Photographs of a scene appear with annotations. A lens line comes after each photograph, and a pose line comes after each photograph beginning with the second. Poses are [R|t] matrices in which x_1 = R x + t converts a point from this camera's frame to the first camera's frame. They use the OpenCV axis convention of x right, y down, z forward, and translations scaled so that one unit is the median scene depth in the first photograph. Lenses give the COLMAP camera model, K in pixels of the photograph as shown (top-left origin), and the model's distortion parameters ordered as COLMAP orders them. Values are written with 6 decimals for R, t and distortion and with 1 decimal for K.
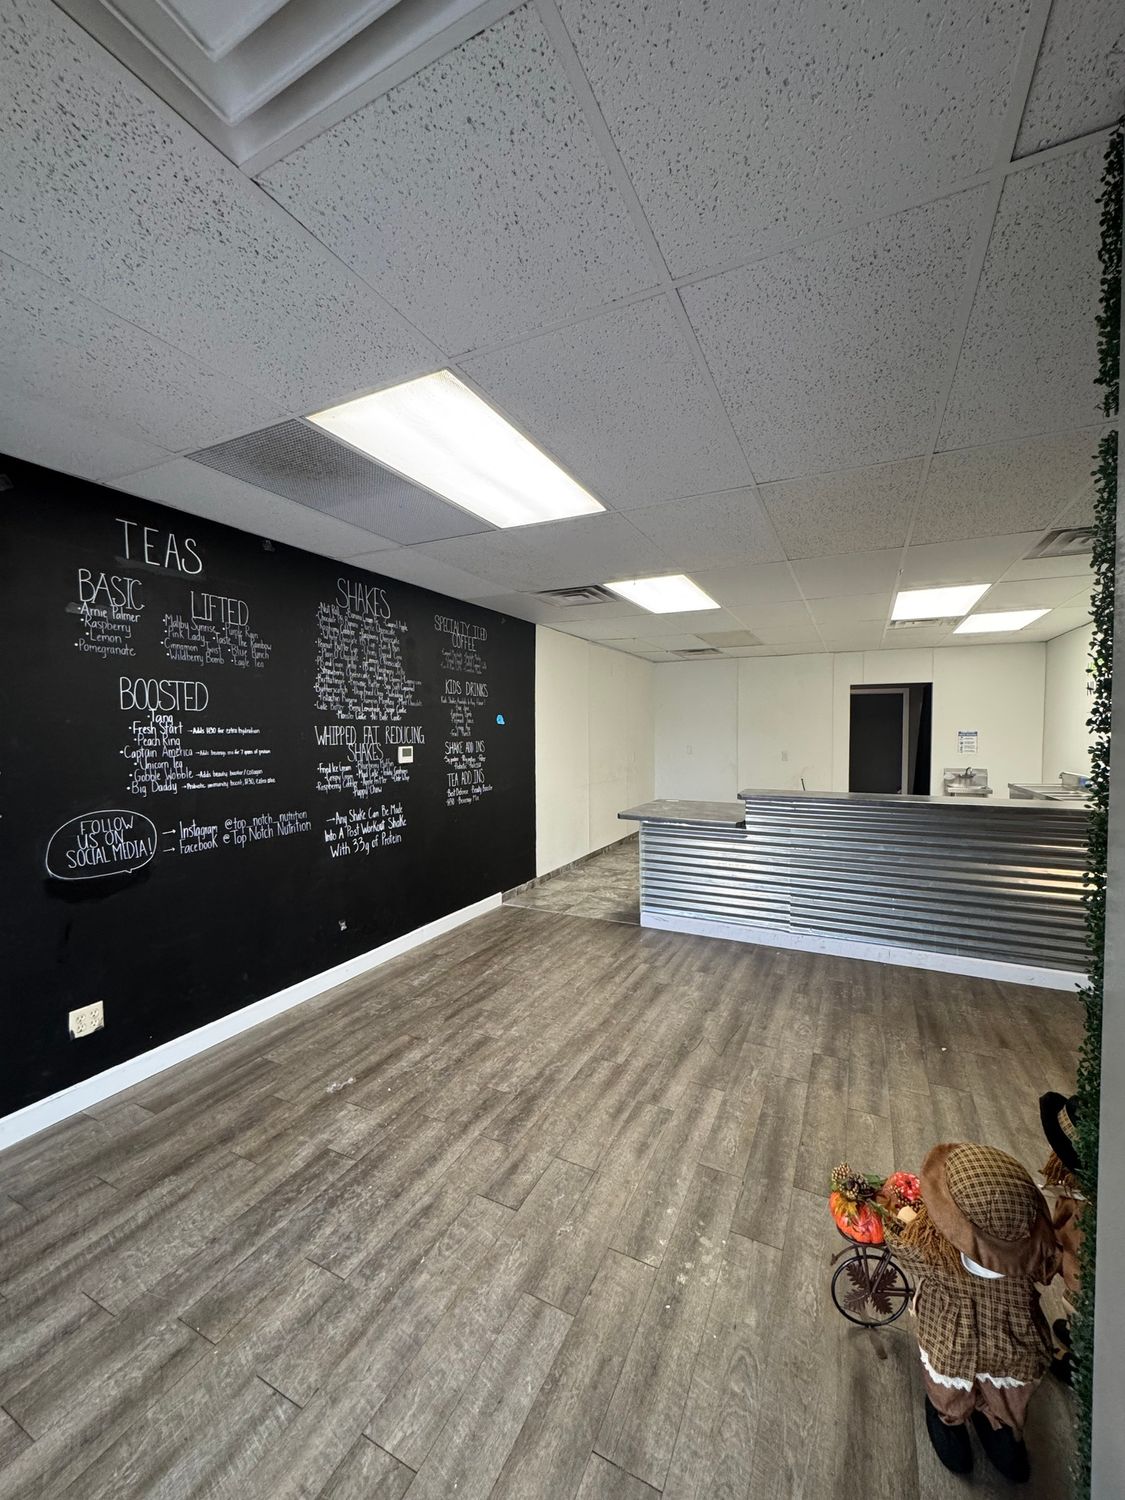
lens RADIAL K [[595.6, 0, 562.5], [0, 595.6, 750.0], [0, 0, 1]] dist [-0.002100, 0.000397]
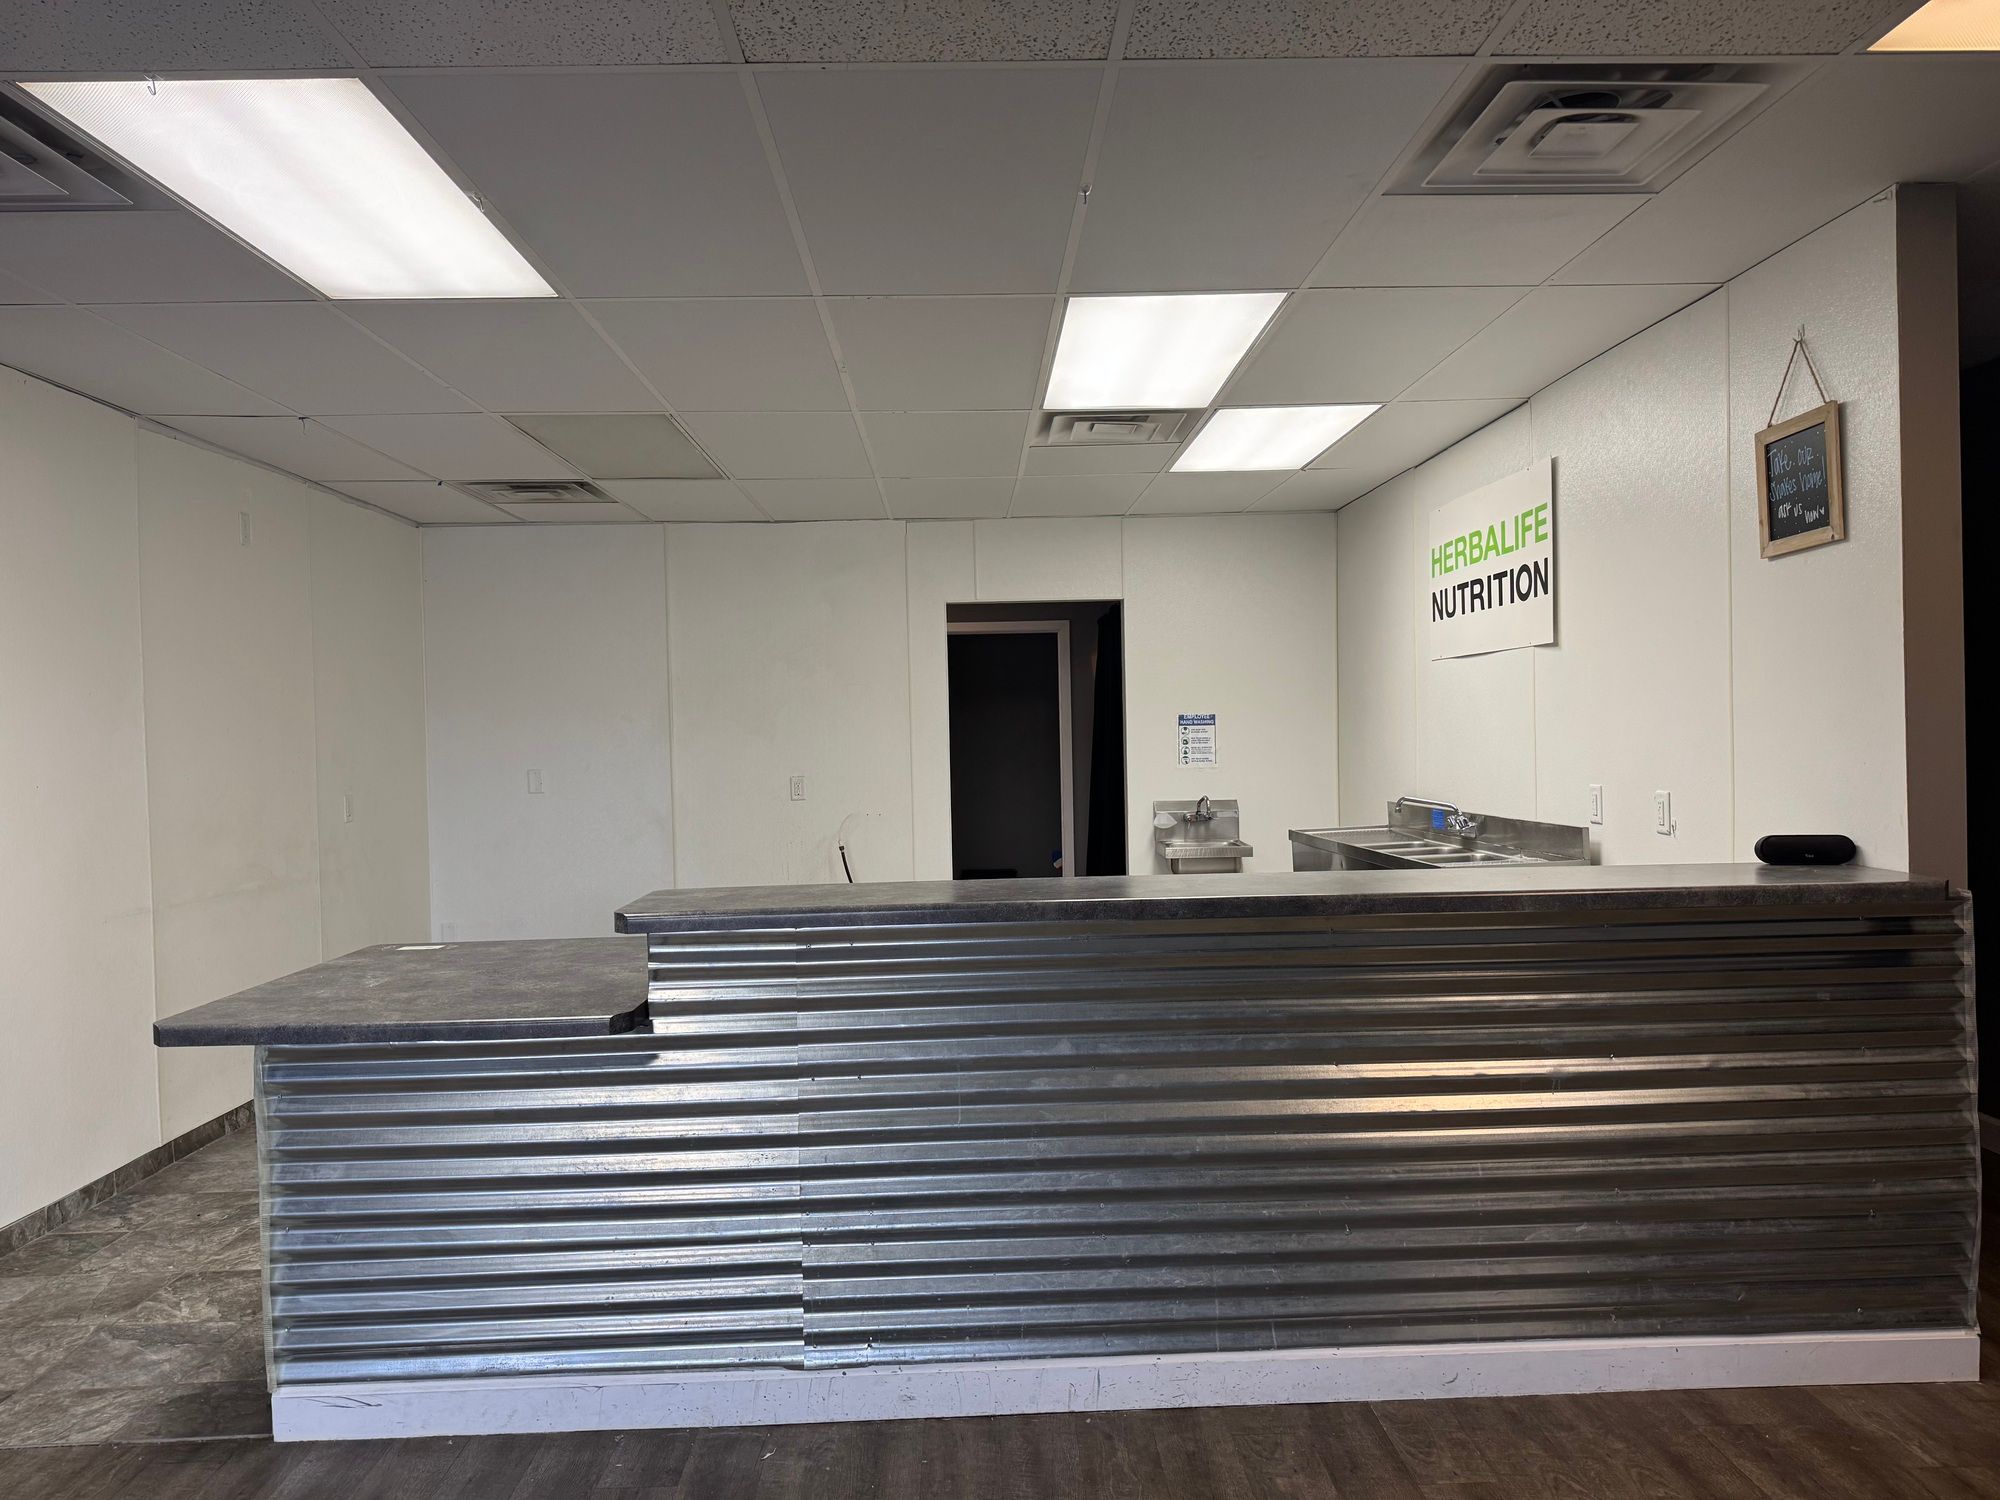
lens RADIAL K [[1400.5, 0, 1000.0], [0, 1400.5, 750.0], [0, 0, 1]] dist [0.036470, -0.042337]
pose [[0.881537, -0.023544, 0.471527, 0.151599], [0.036943, 0.999133, -0.019178, 0.016141], [-0.470667, 0.034326, 0.881643, 0.342129]]
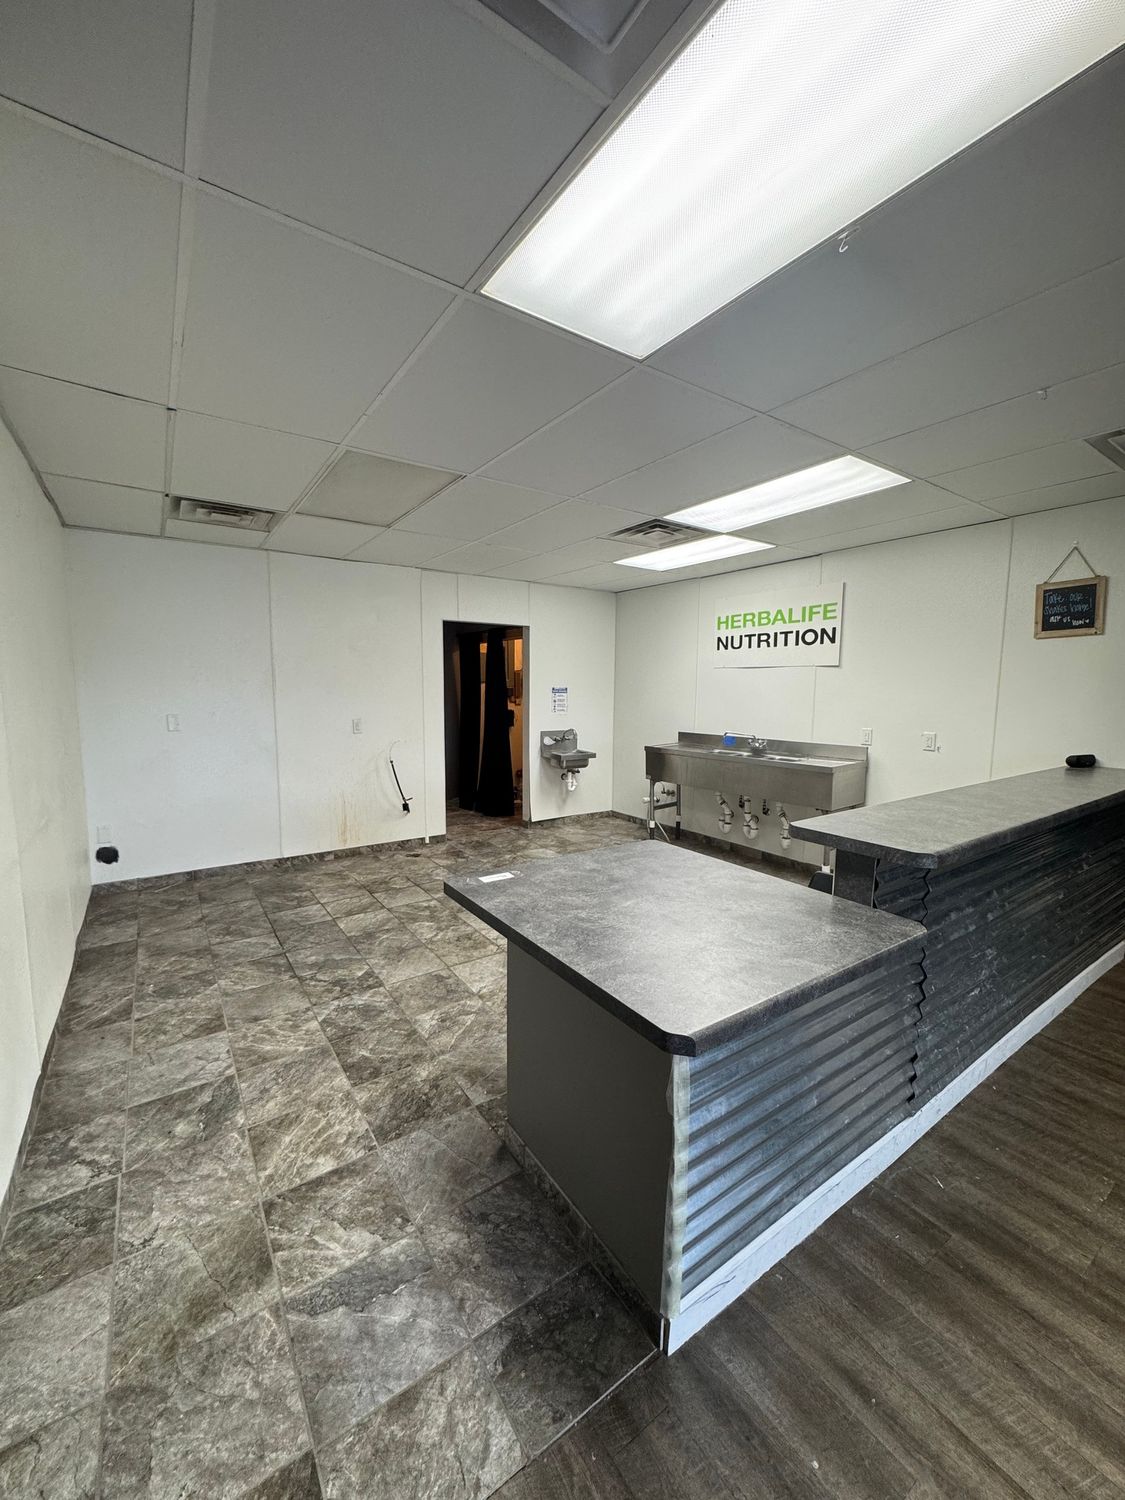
lens RADIAL K [[595.6, 0, 562.5], [0, 595.6, 750.0], [0, 0, 1]] dist [-0.002100, 0.000397]
pose [[0.483104, -0.088136, 0.871116, -0.142407], [0.023018, 0.995855, 0.087991, -0.031206], [-0.875260, -0.022458, 0.483130, 1.082127]]
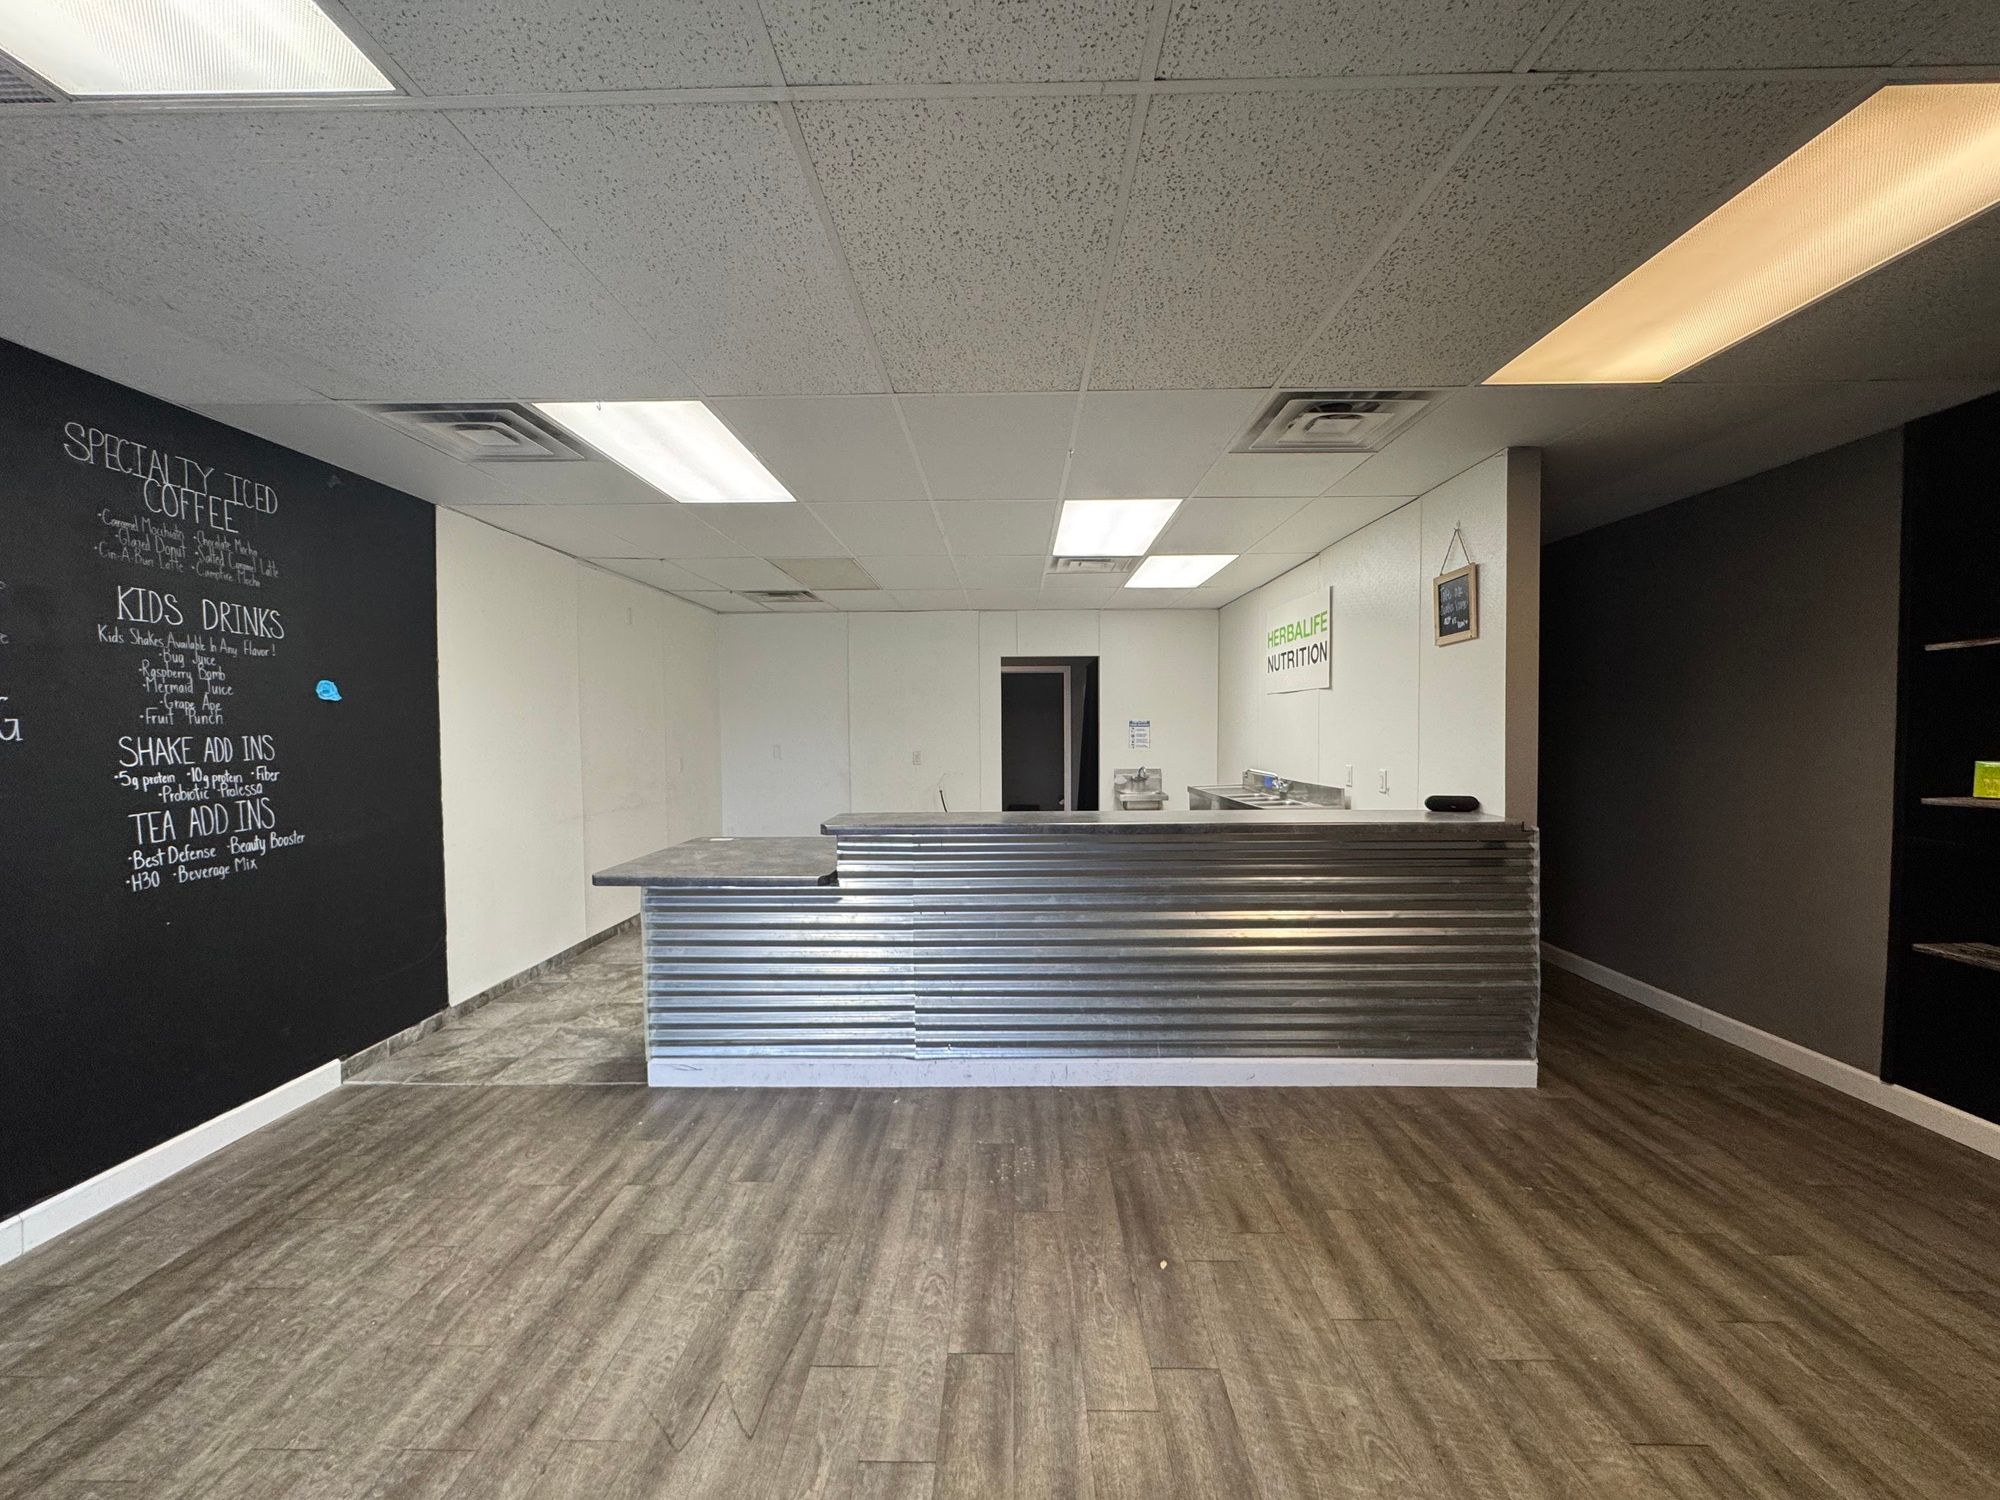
lens RADIAL K [[794.1, 0, 1000.0], [0, 794.1, 750.0], [0, 0, 1]] dist [-0.002100, 0.000397]
pose [[0.901437, -0.016763, 0.432586, 0.134359], [0.019548, 0.999807, -0.001993, 0.009557], [-0.432469, 0.010253, 0.901590, 0.280614]]
